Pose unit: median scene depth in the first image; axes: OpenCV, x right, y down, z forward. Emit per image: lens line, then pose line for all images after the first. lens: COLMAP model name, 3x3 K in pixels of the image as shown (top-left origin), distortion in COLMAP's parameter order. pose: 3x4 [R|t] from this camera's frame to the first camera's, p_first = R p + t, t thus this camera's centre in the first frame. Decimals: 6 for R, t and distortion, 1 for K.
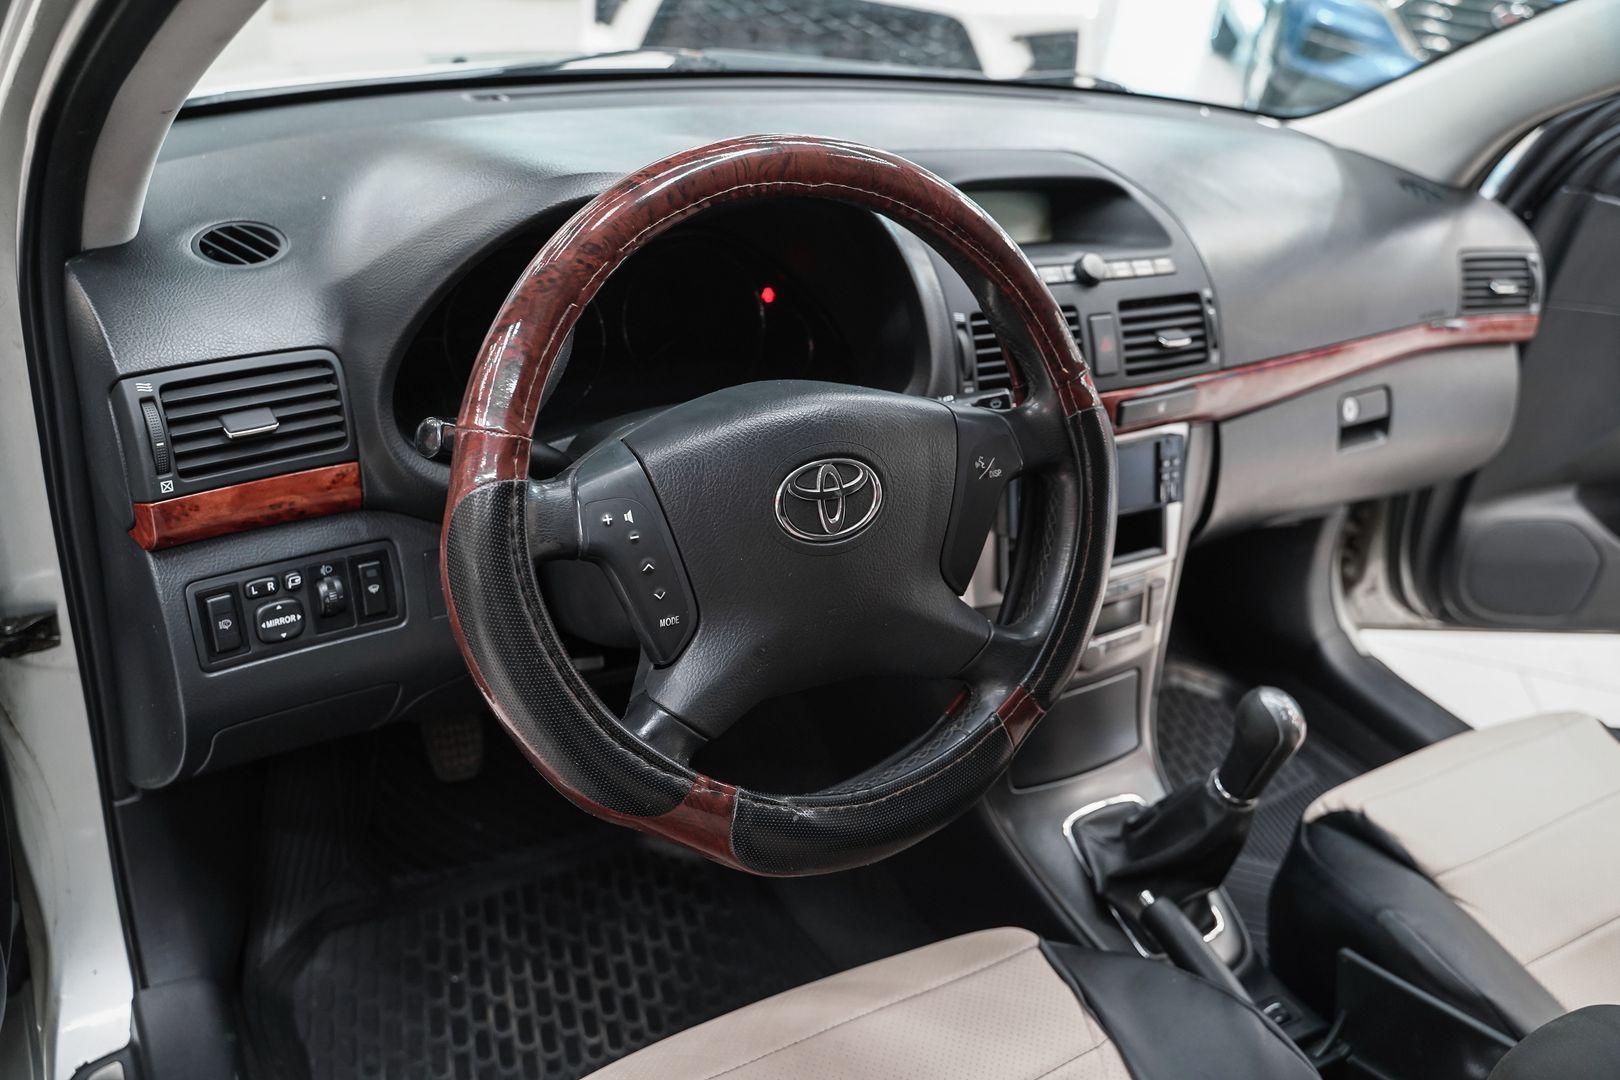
lens RADIAL K [[1330.0, 0, 819.9], [0, 1330.0, 529.3], [0, 0, 1]] dist [-0.120318, 0.095757]
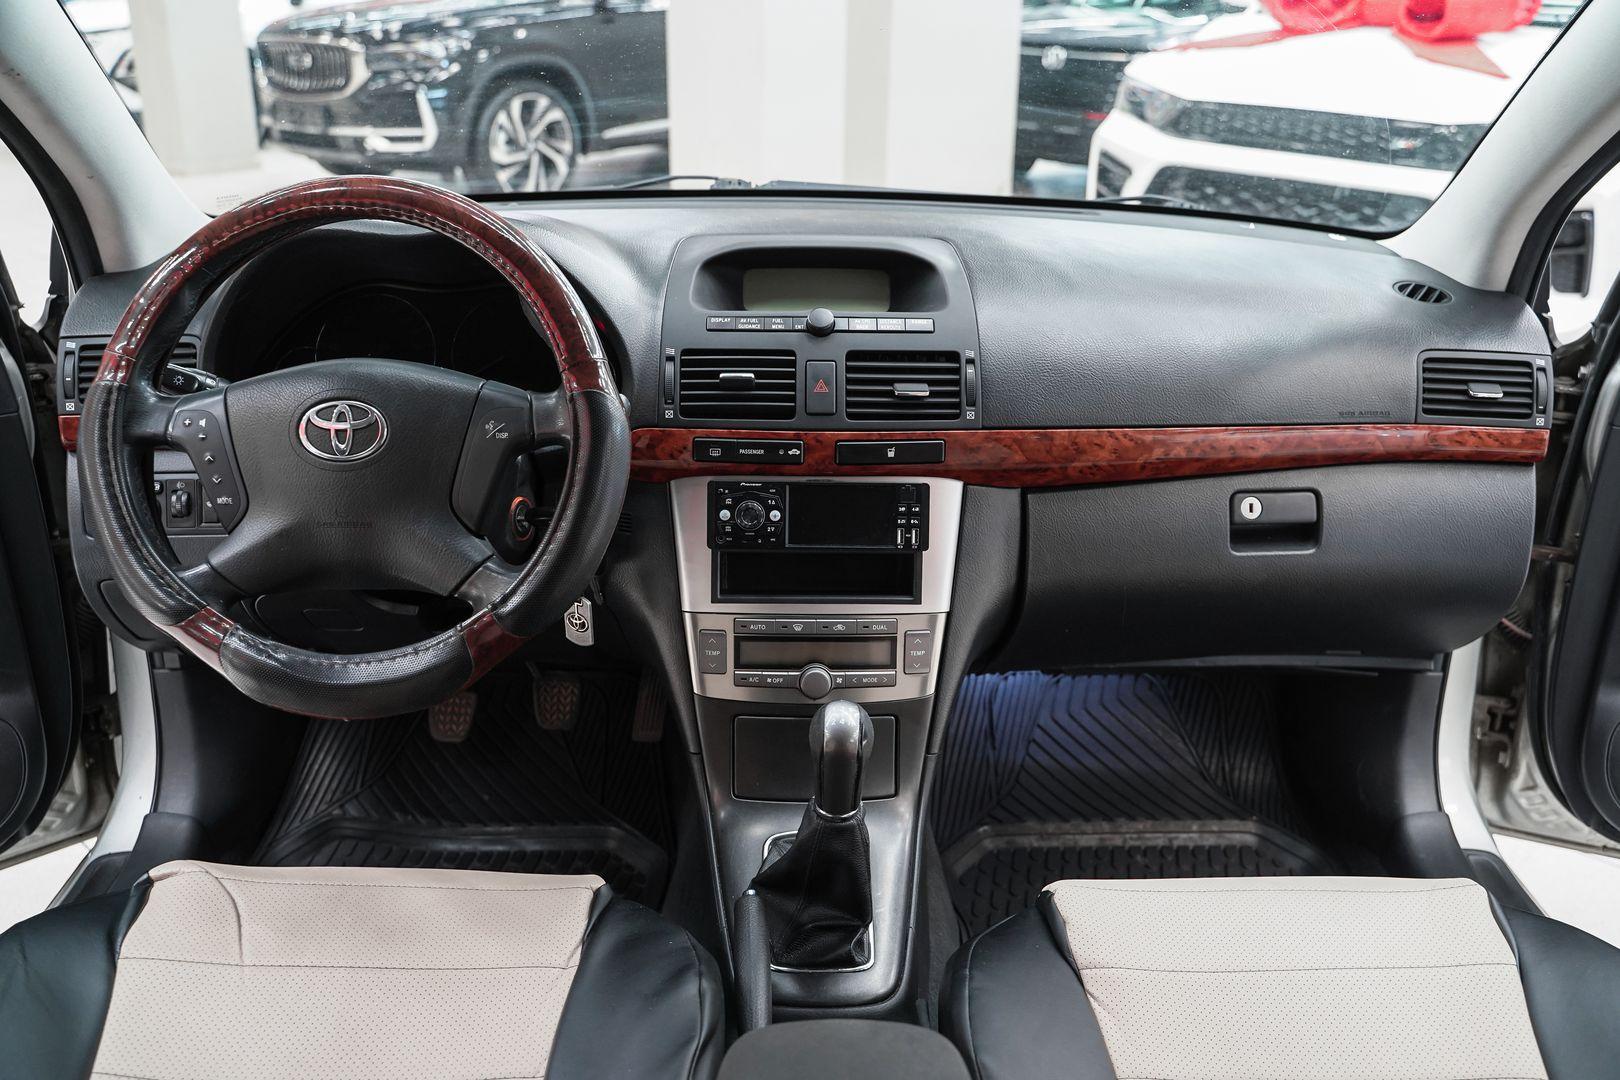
lens RADIAL K [[1330.0, 0, 841.4], [0, 1330.0, 508.0], [0, 0, 1]] dist [-0.120318, 0.095757]
pose [[0.872865, 0.072609, -0.482529, 0.731163], [-0.160261, 0.976671, -0.142936, 0.108375], [0.460894, 0.202094, 0.864138, 0.065720]]
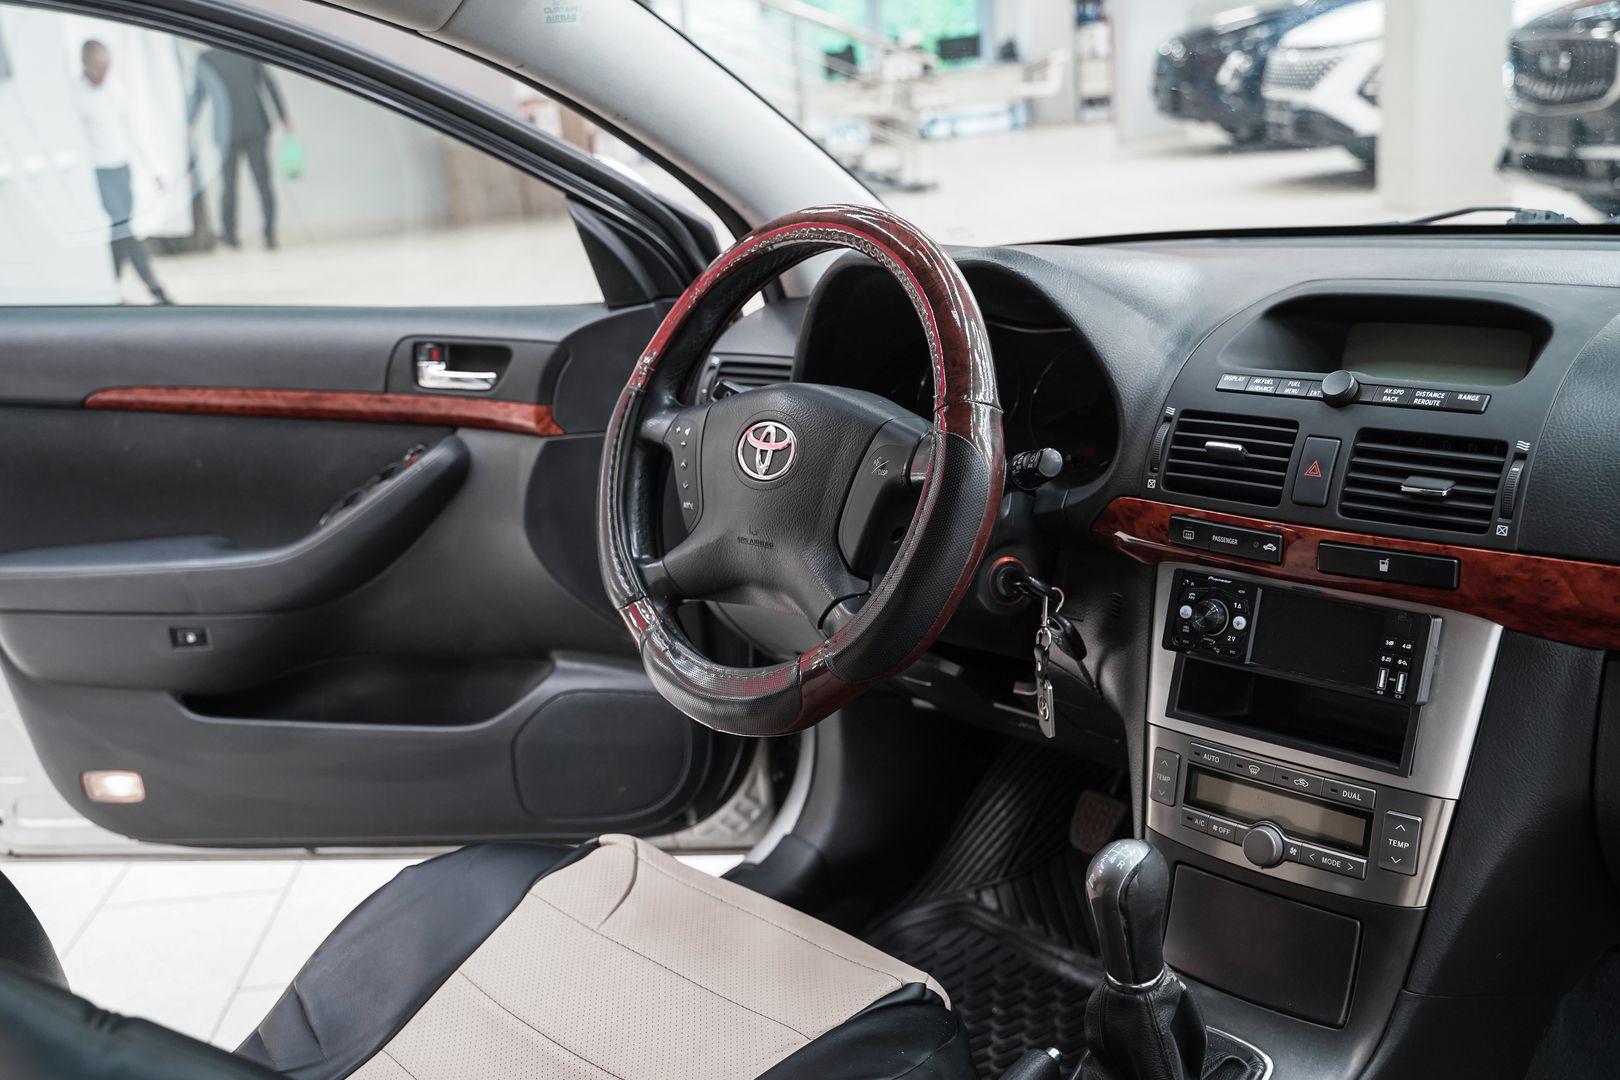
lens RADIAL K [[1734.7, 0, 786.6], [0, 1734.7, 529.4], [0, 0, 1]] dist [-0.011892, 0.000000]
pose [[0.207613, 0.119124, -0.970931, 1.179480], [-0.381226, 0.923933, 0.031841, -0.007991], [0.900868, 0.363533, 0.237233, 0.410453]]
